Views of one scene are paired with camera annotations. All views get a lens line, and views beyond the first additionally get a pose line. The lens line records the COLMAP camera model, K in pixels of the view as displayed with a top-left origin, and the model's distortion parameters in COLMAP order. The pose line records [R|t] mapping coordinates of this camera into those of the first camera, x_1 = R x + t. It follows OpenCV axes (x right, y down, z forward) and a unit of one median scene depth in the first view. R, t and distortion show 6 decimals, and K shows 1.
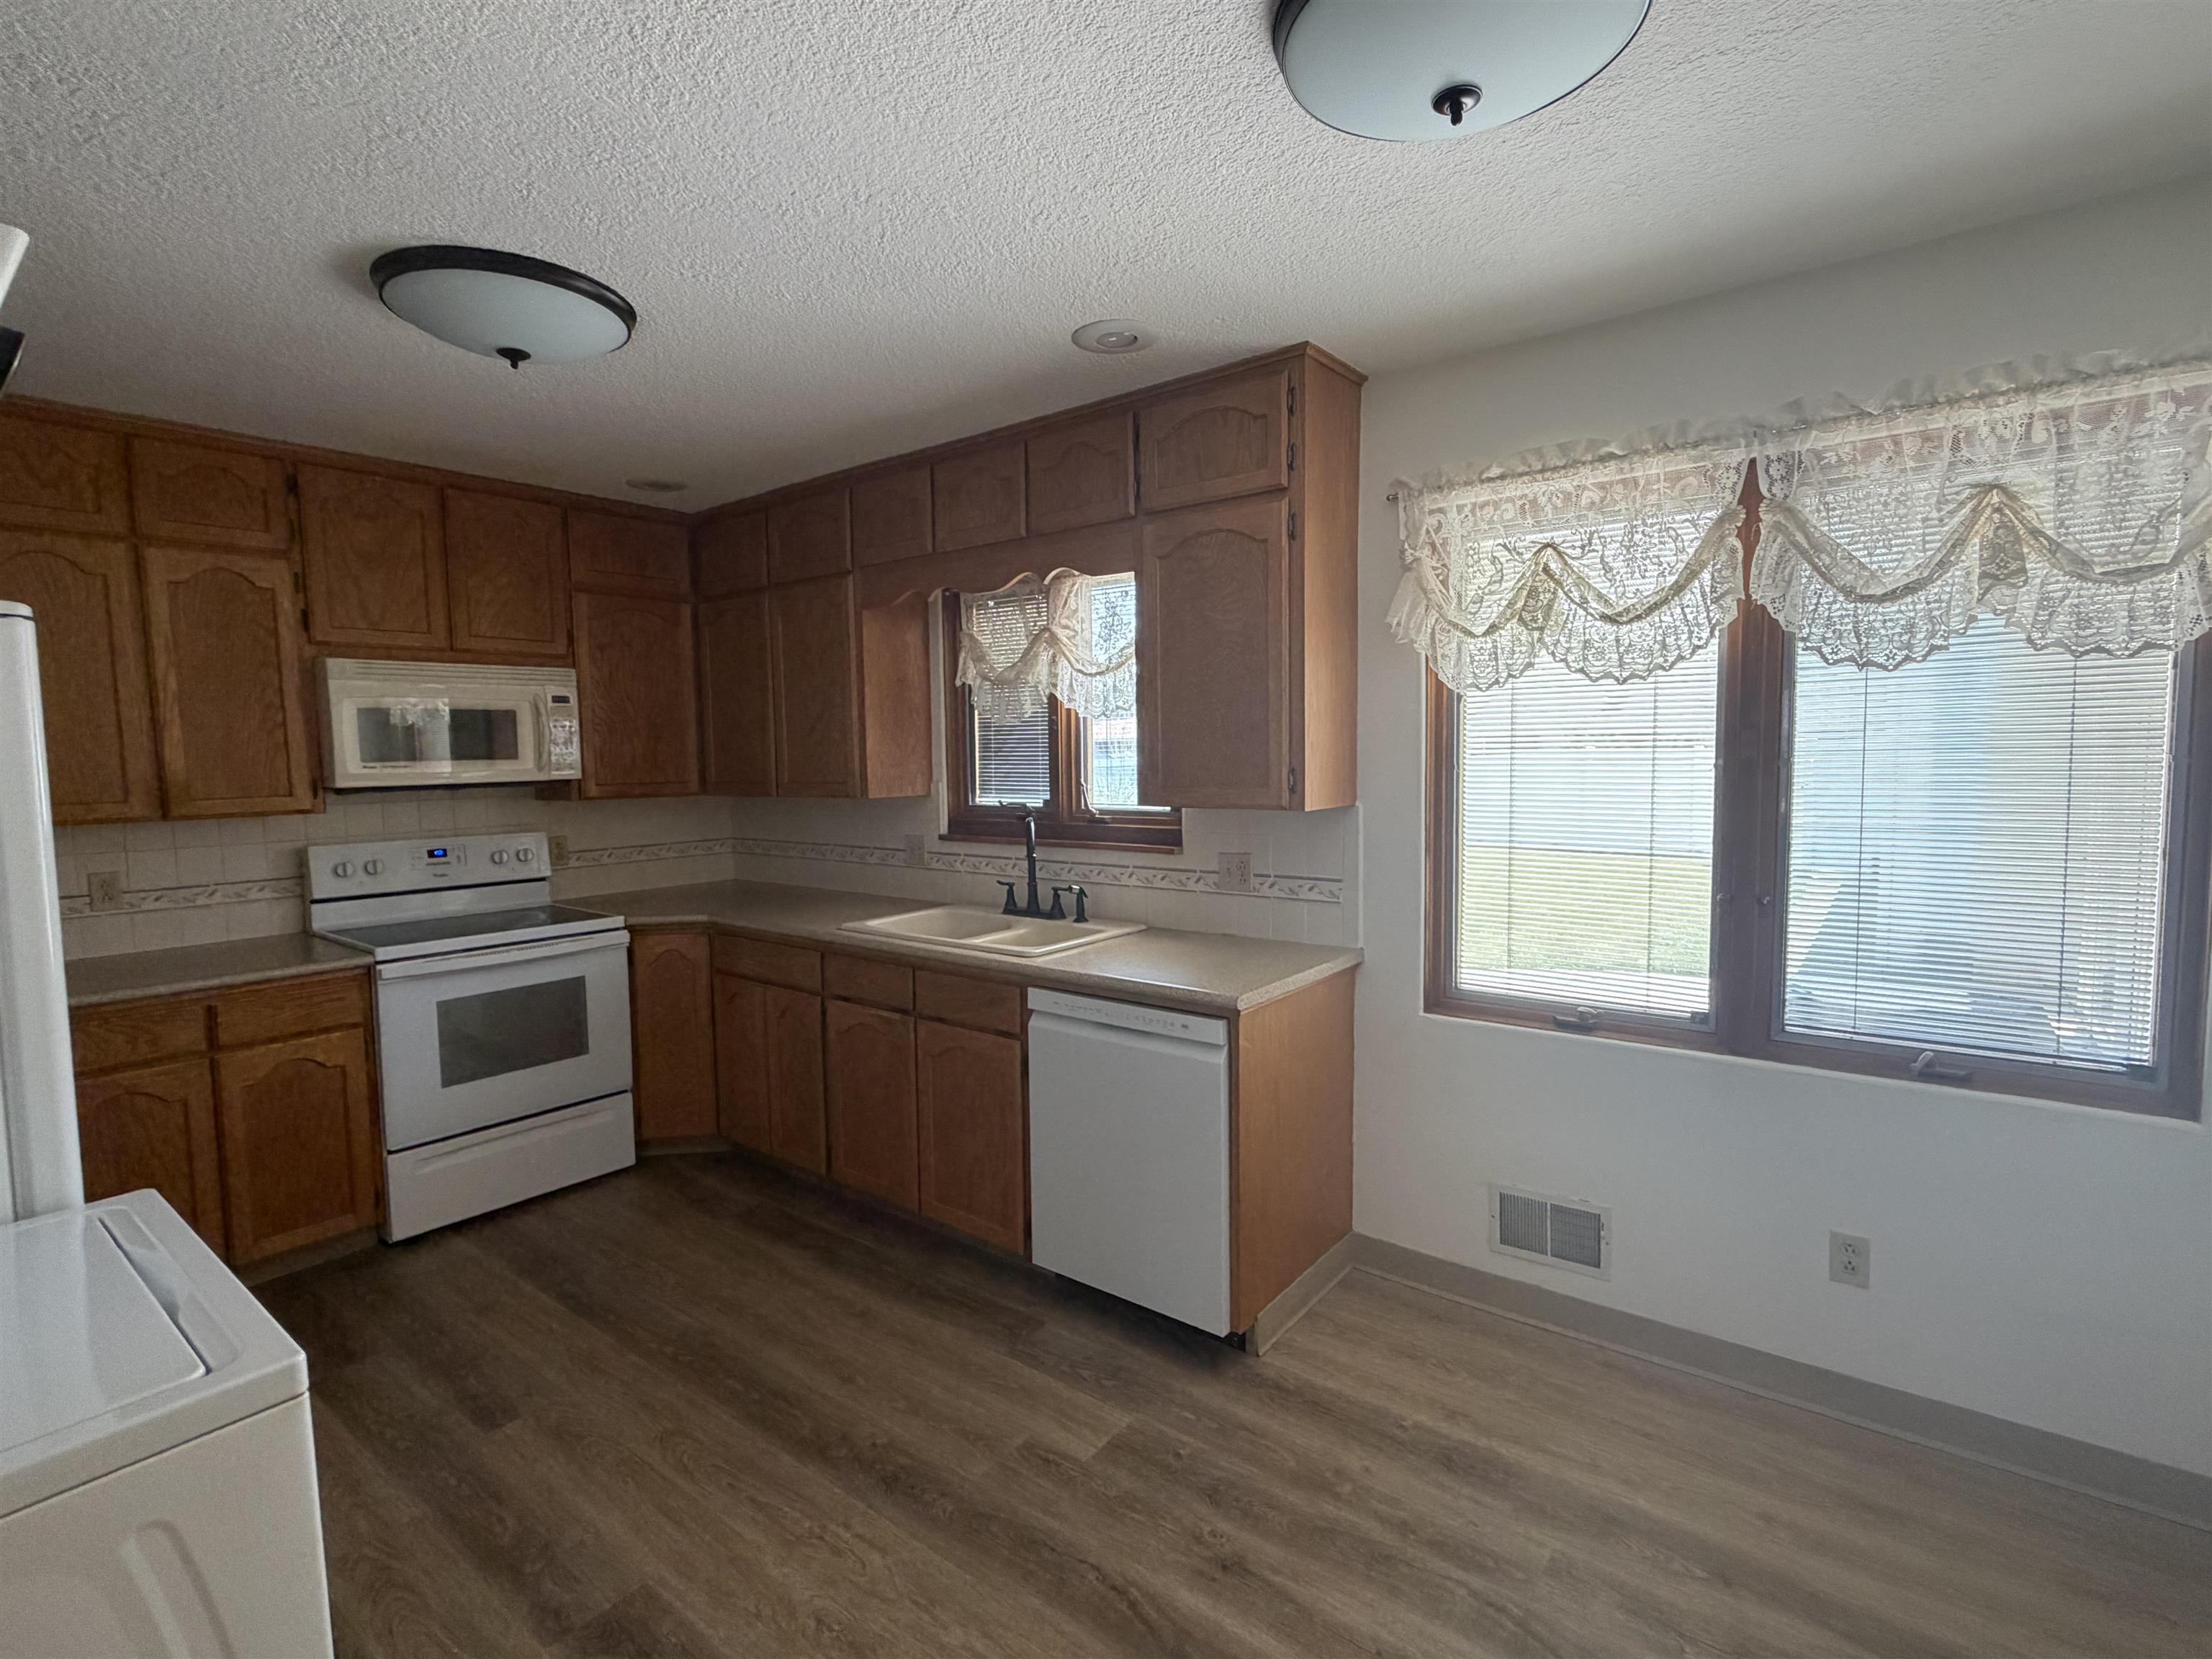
lens RADIAL K [[1041.8, 0, 1101.3], [0, 1041.8, 823.3], [0, 0, 1]] dist [-0.003219, -0.000724]
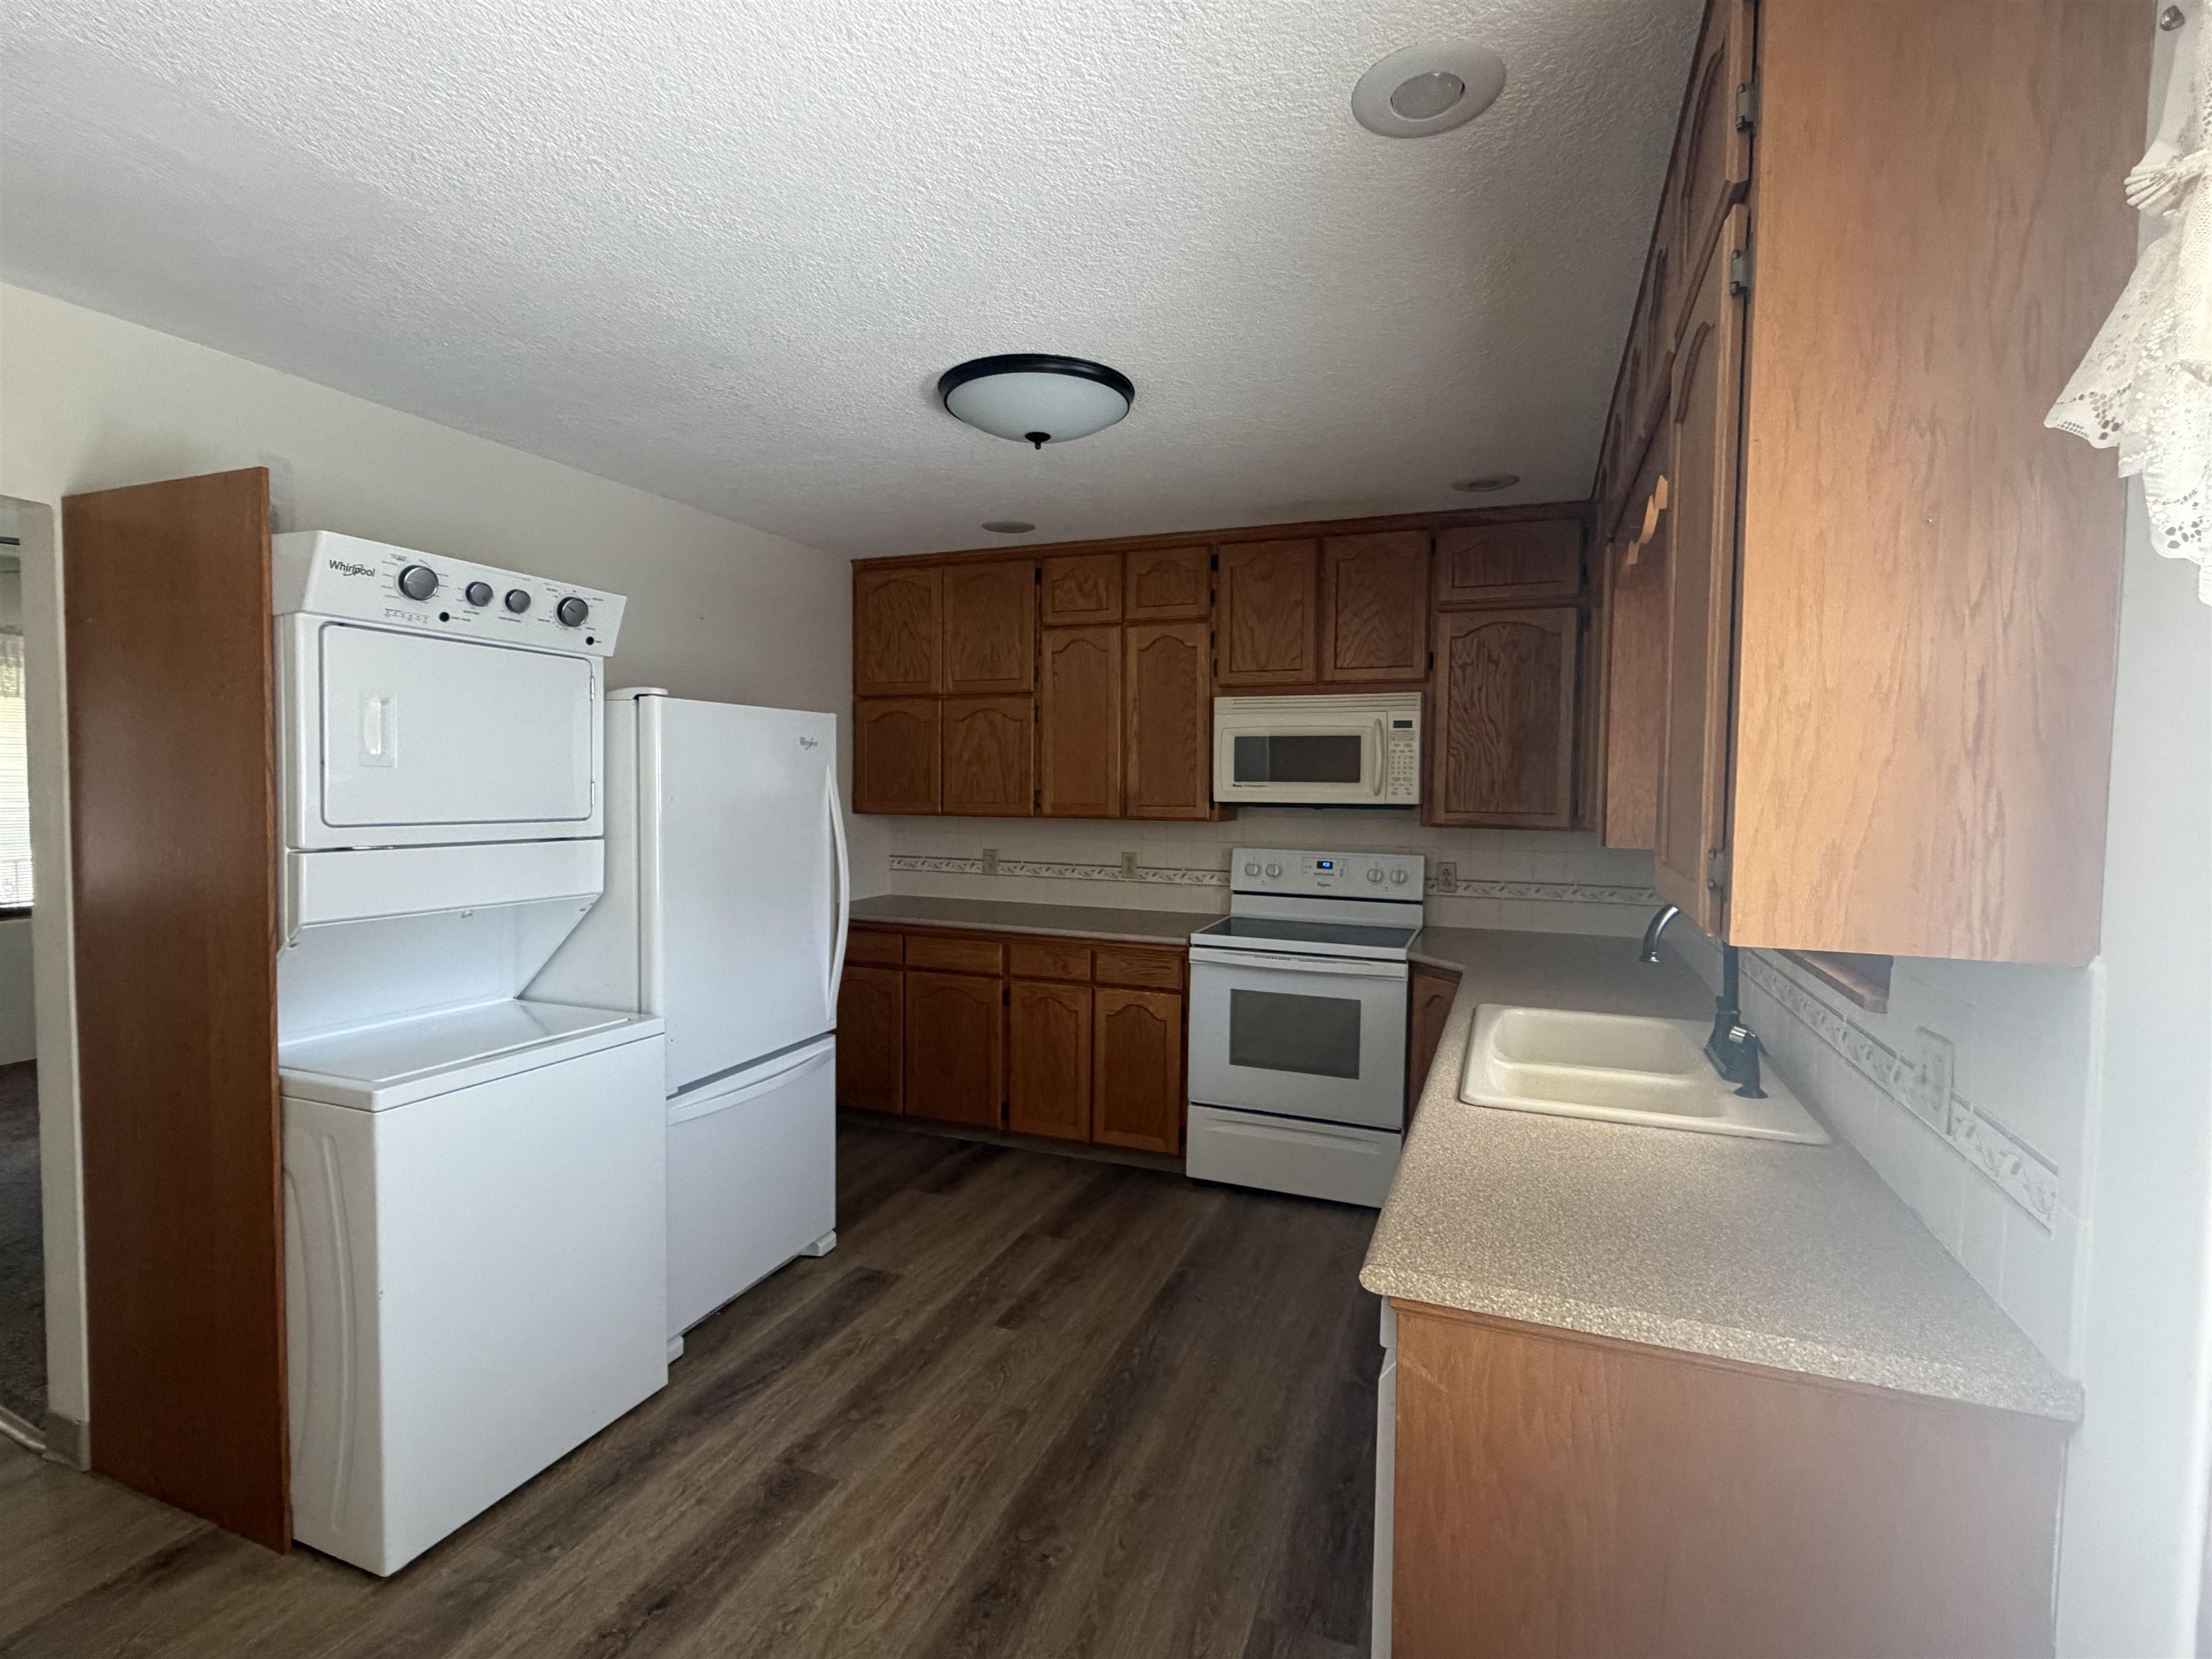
lens RADIAL K [[1041.8, 0, 1111.5], [0, 1041.8, 824.0], [0, 0, 1]] dist [-0.003219, -0.000724]
pose [[0.292969, 0.060361, -0.954215, 0.414030], [-0.083289, 0.995823, 0.037421, -0.043276], [0.952487, 0.068512, 0.296773, 0.510466]]
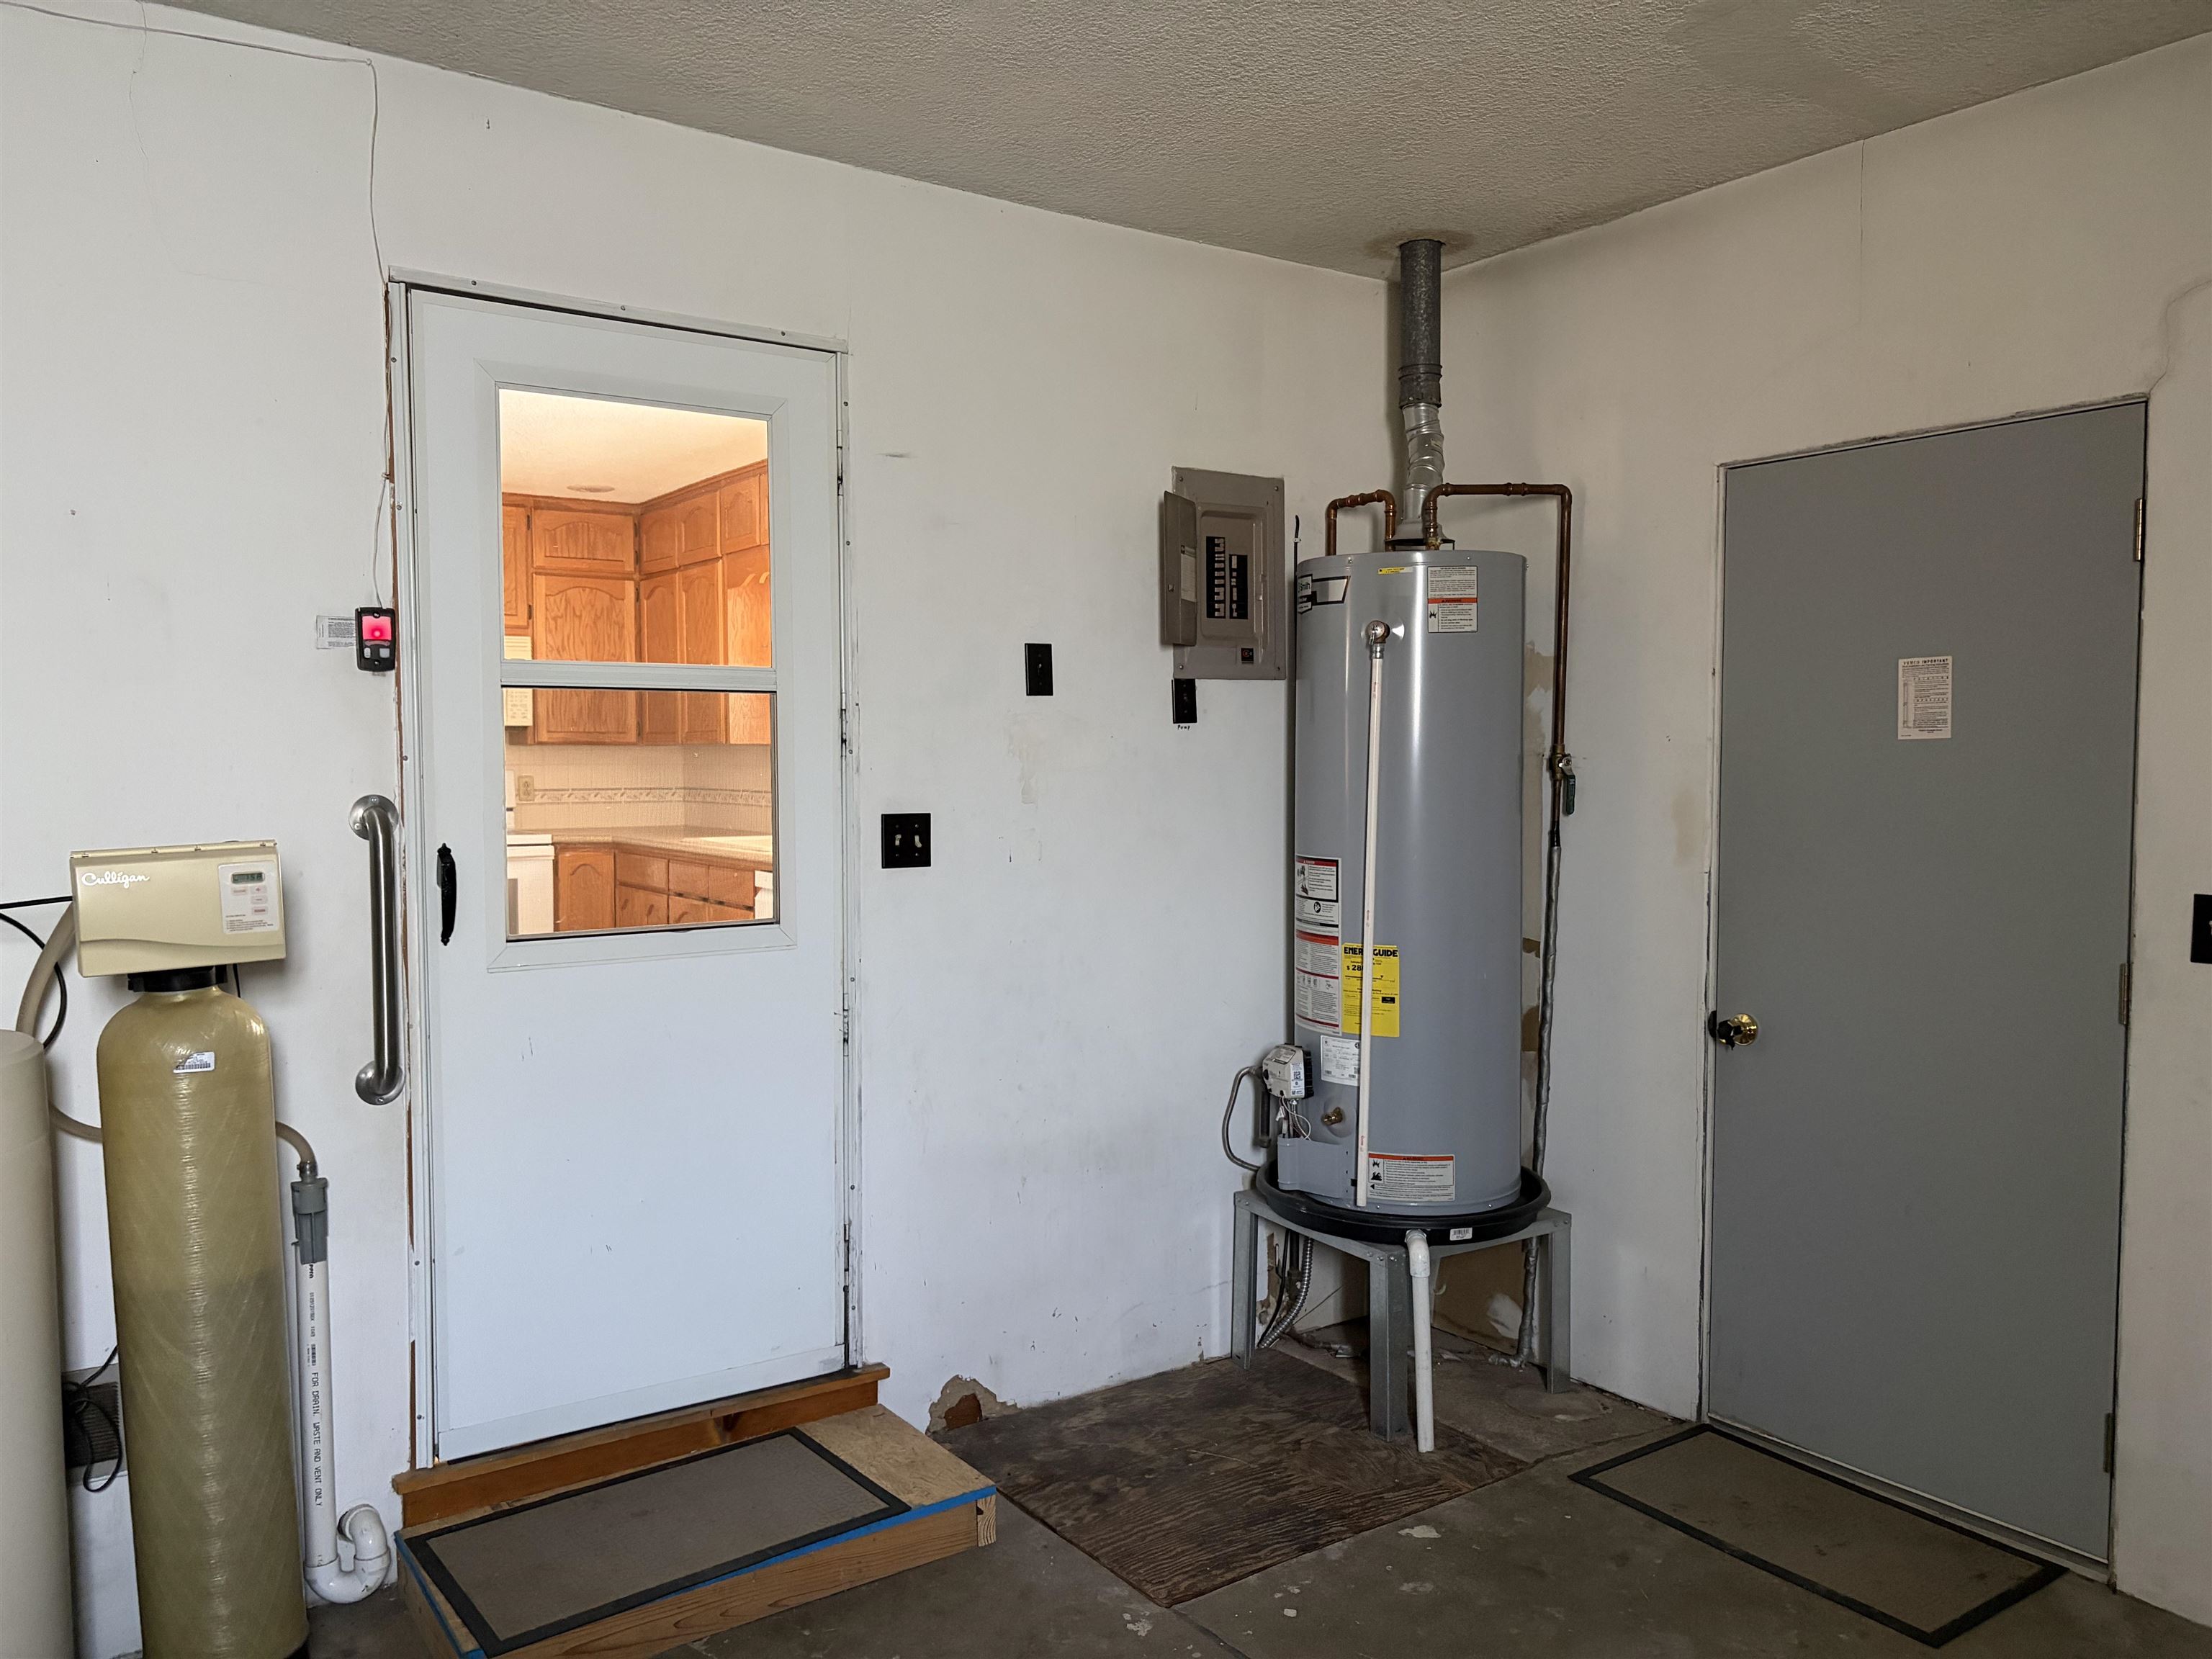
lens RADIAL K [[1677.1, 0, 1111.2], [0, 1677.1, 829.6], [0, 0, 1]] dist [0.013231, 0.001020]
pose [[0.959251, 0.026950, -0.281266, 0.852170], [-0.031933, 0.999404, -0.013145, 0.099605], [0.280744, 0.021591, 0.959540, -0.846311]]
